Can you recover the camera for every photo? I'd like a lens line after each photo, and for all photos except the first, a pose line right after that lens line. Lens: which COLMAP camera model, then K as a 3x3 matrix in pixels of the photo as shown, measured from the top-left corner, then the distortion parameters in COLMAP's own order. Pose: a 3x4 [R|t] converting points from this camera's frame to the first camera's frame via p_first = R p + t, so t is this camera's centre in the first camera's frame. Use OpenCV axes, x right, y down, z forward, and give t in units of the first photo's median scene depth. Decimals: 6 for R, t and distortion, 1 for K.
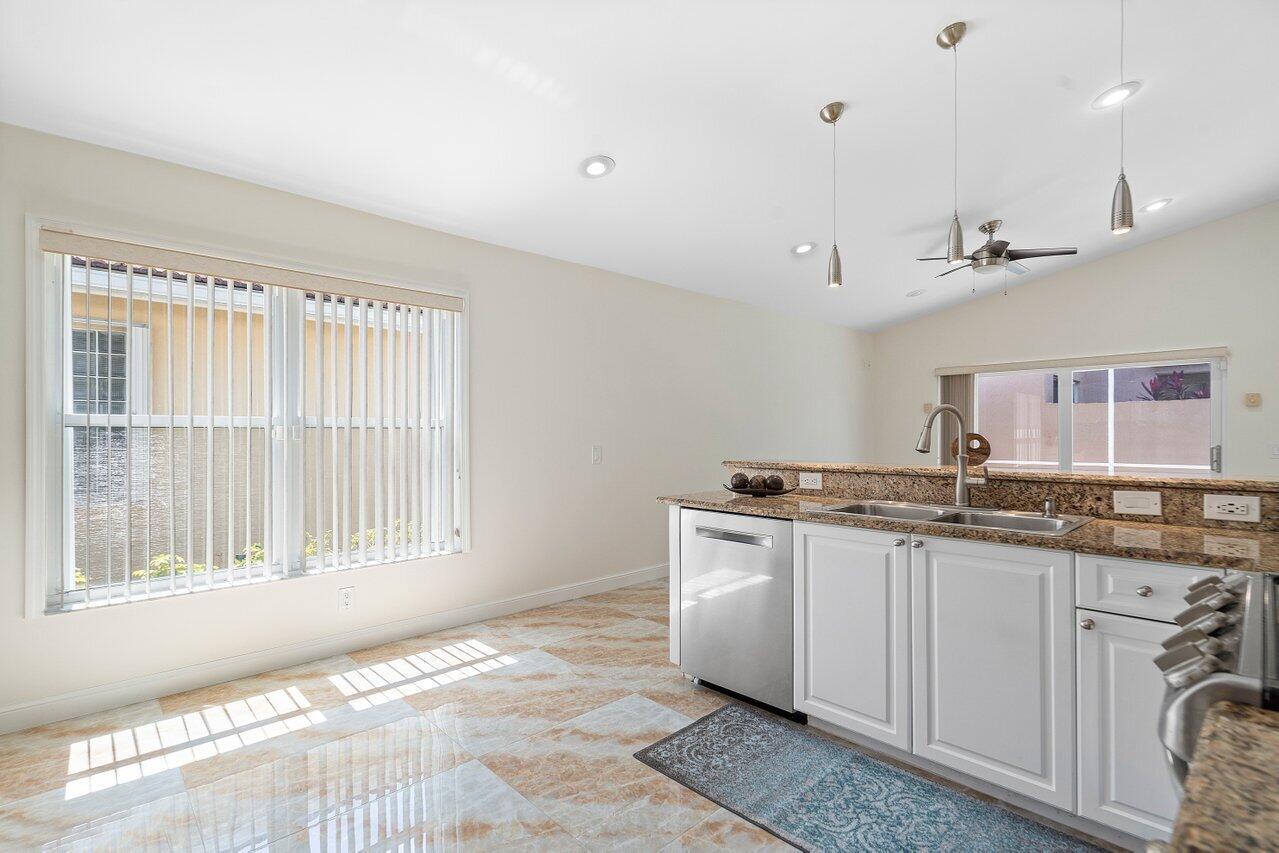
lens RADIAL K [[603.1, 0, 650.3], [0, 603.1, 428.7], [0, 0, 1]] dist [-0.002153, 0.000065]
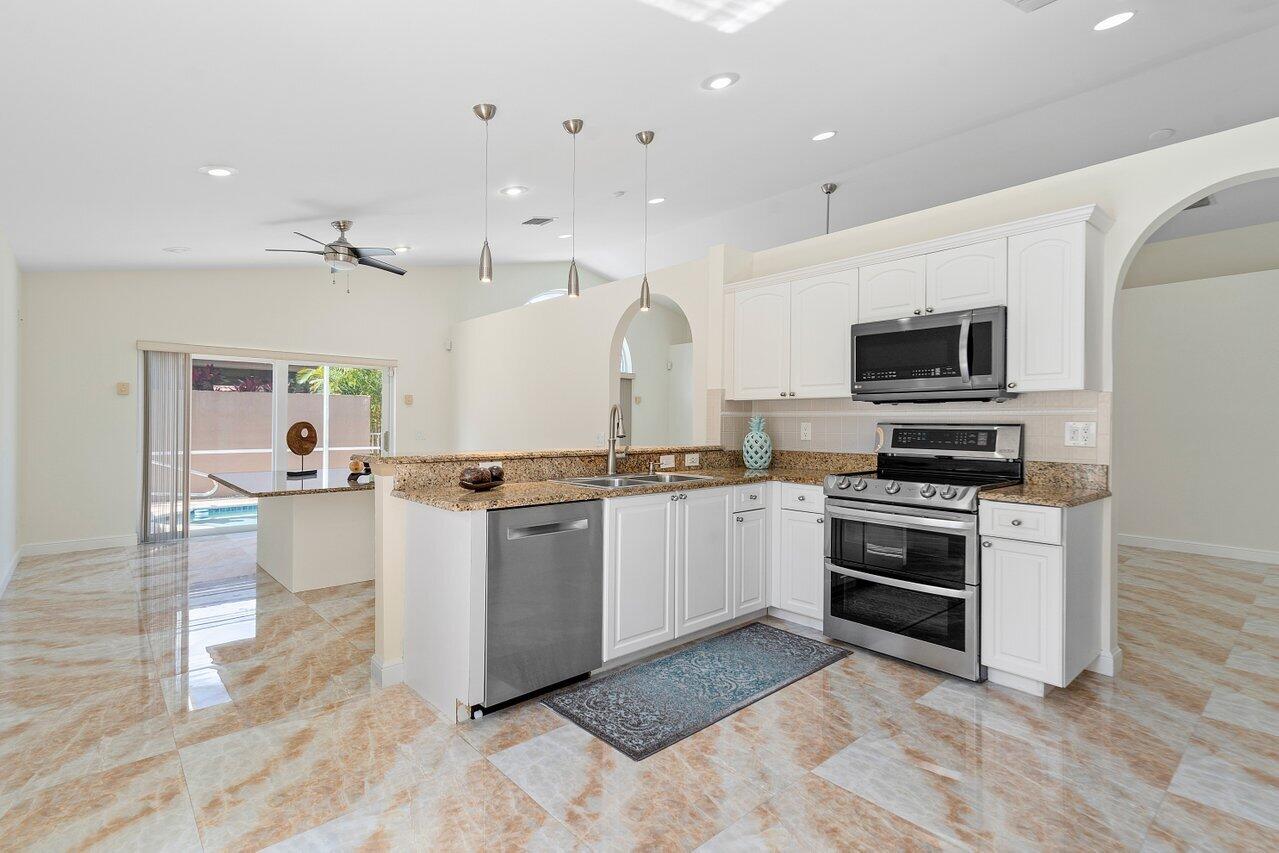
lens RADIAL K [[594.4, 0, 635.9], [0, 594.4, 417.8], [0, 0, 1]] dist [0.013475, -0.000178]
pose [[0.043820, 0.010875, 0.998980, -0.891983], [-0.013644, 0.999854, -0.010286, 0.007303], [-0.998946, -0.013179, 0.043962, 0.881027]]
